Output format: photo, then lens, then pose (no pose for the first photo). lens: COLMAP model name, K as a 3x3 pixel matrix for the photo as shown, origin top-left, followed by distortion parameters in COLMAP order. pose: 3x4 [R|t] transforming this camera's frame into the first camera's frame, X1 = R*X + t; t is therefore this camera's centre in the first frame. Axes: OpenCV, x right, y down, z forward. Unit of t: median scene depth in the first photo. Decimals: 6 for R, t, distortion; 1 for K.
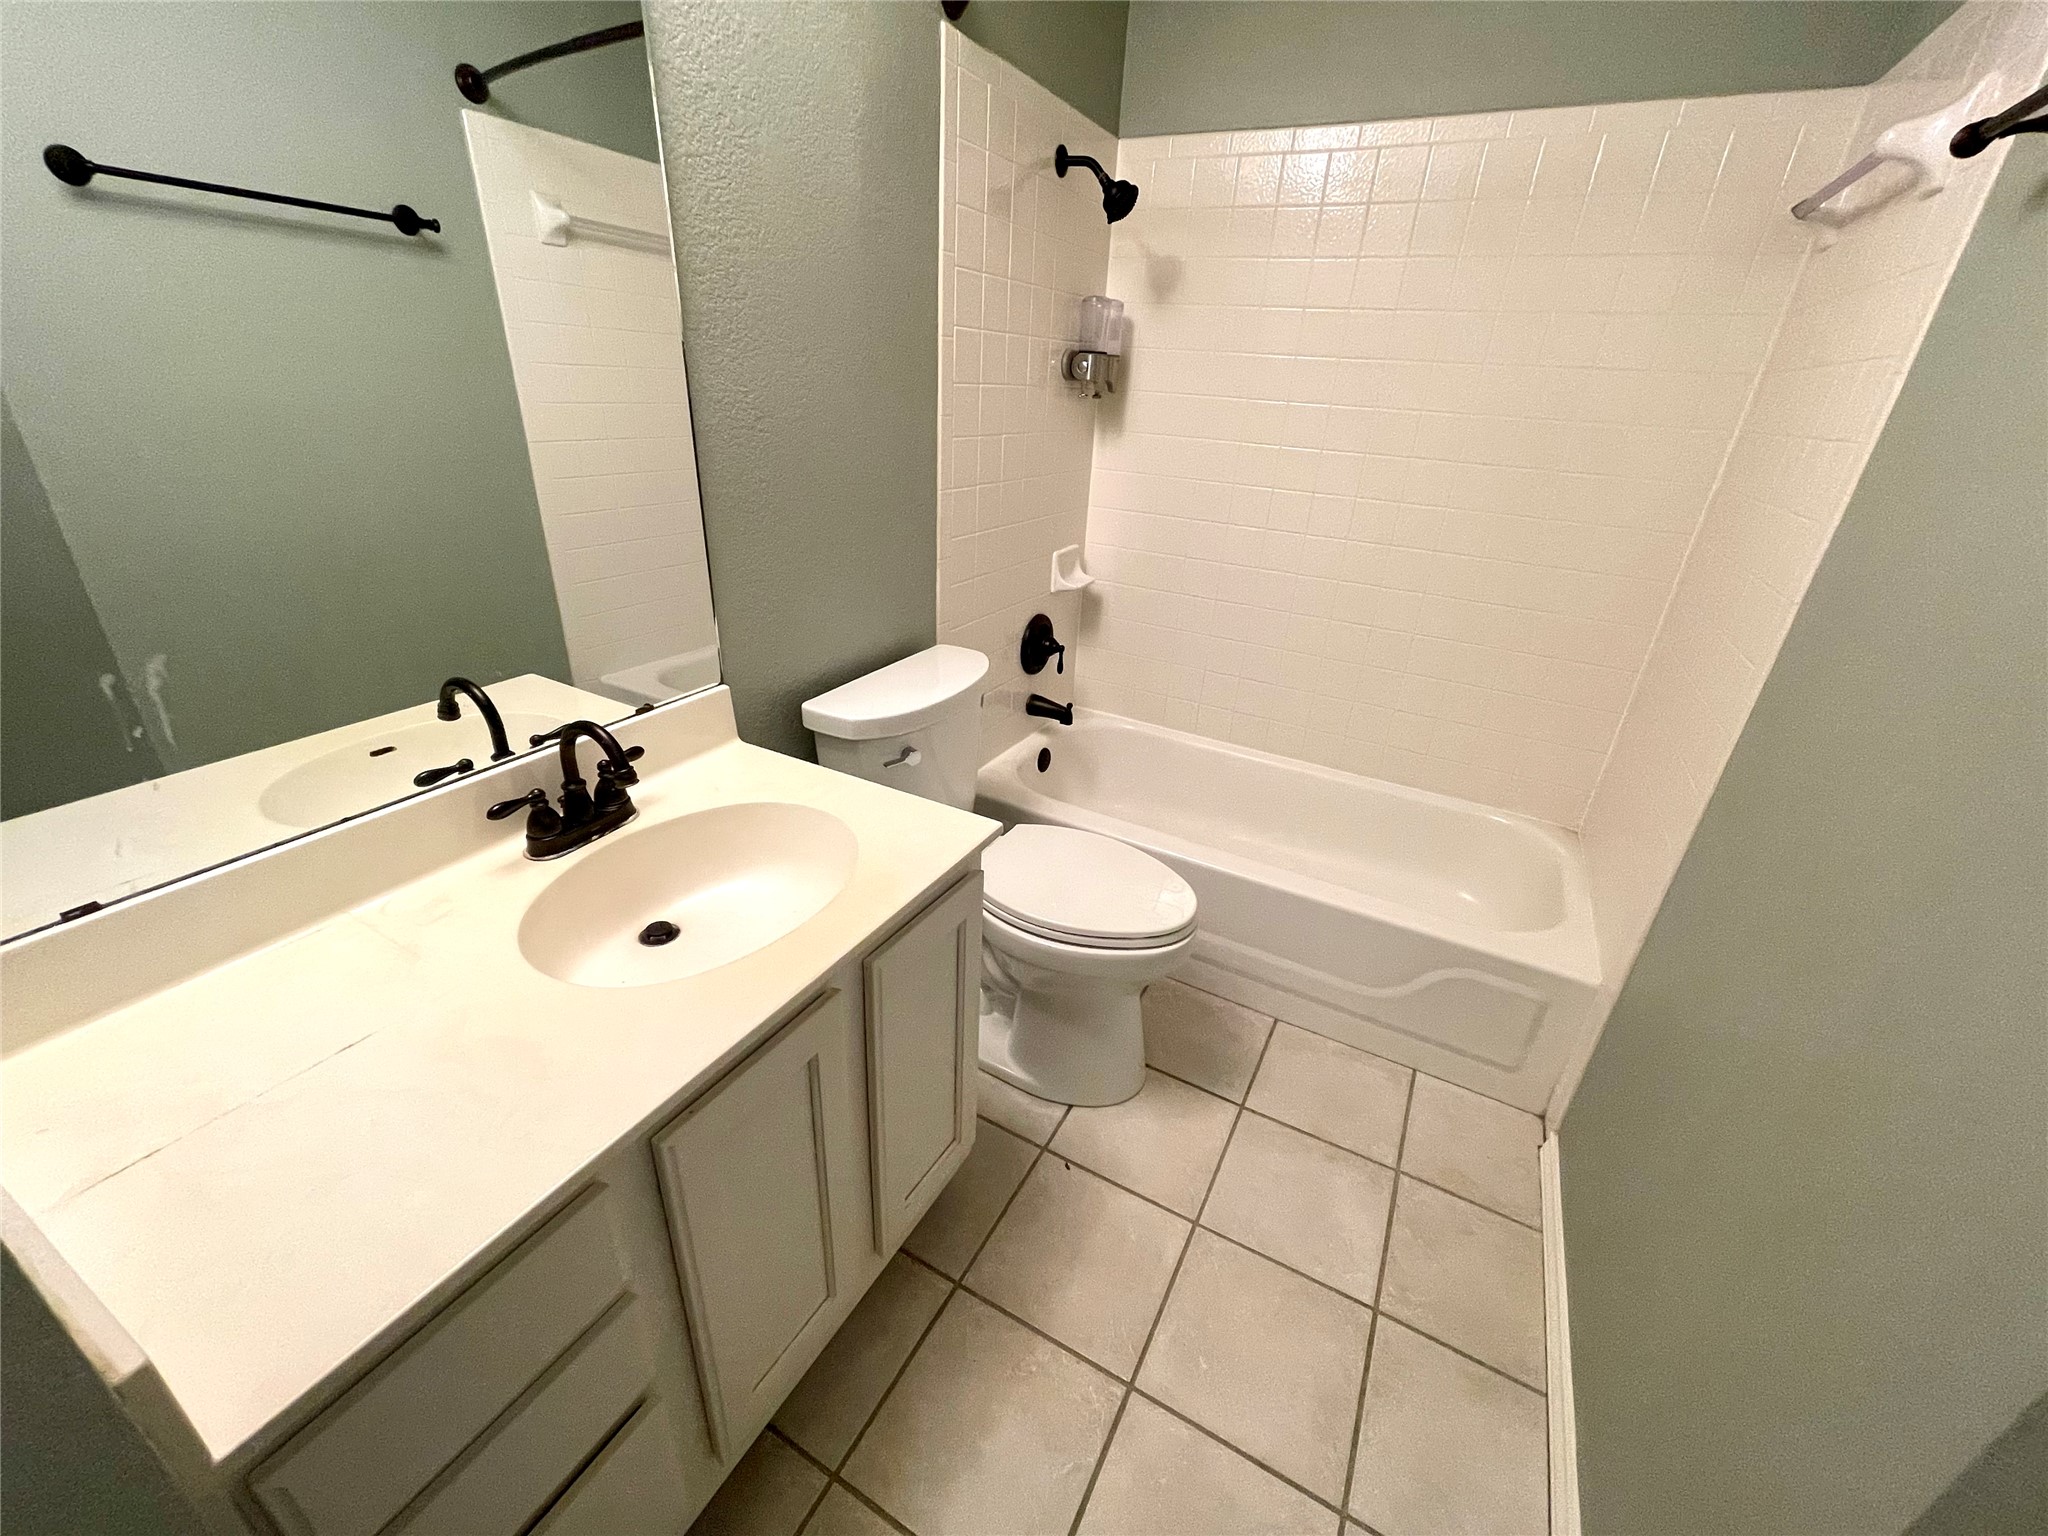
lens RADIAL K [[829.2, 0, 1027.7], [0, 829.2, 764.1], [0, 0, 1]] dist [0.001606, -0.000979]
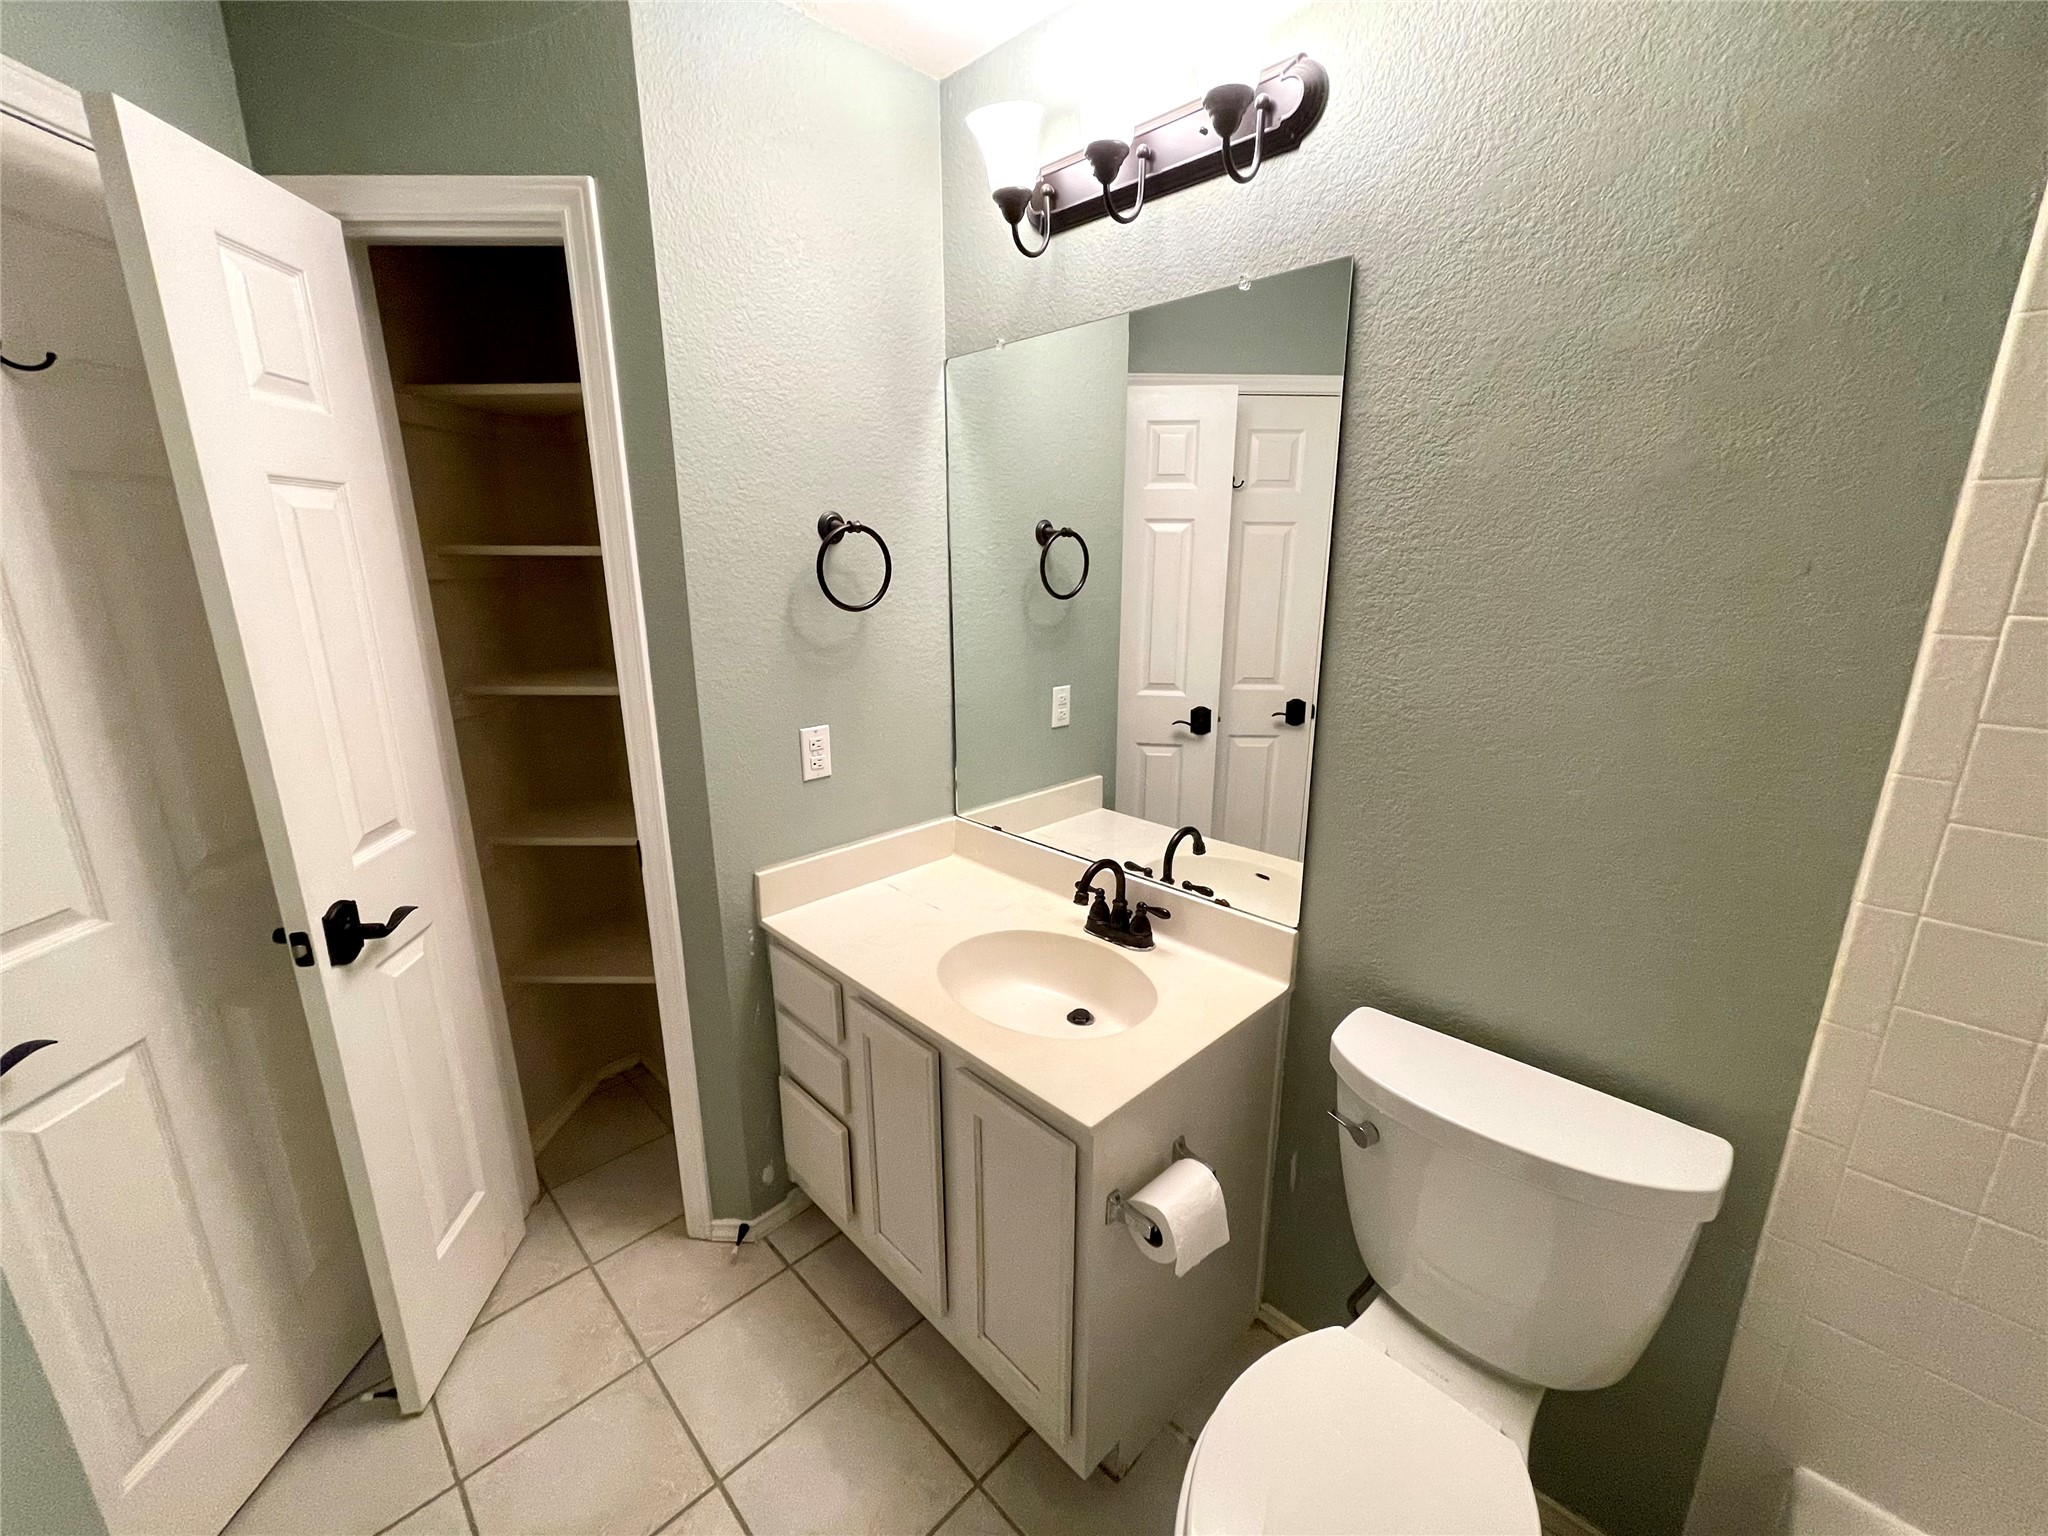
lens RADIAL K [[829.2, 0, 1026.3], [0, 829.2, 770.1], [0, 0, 1]] dist [0.001606, -0.000979]
pose [[-0.277234, 0.199701, -0.939820, 0.799272], [-0.422601, 0.853118, 0.305939, -0.532262], [0.862873, 0.481985, -0.152119, 0.926603]]
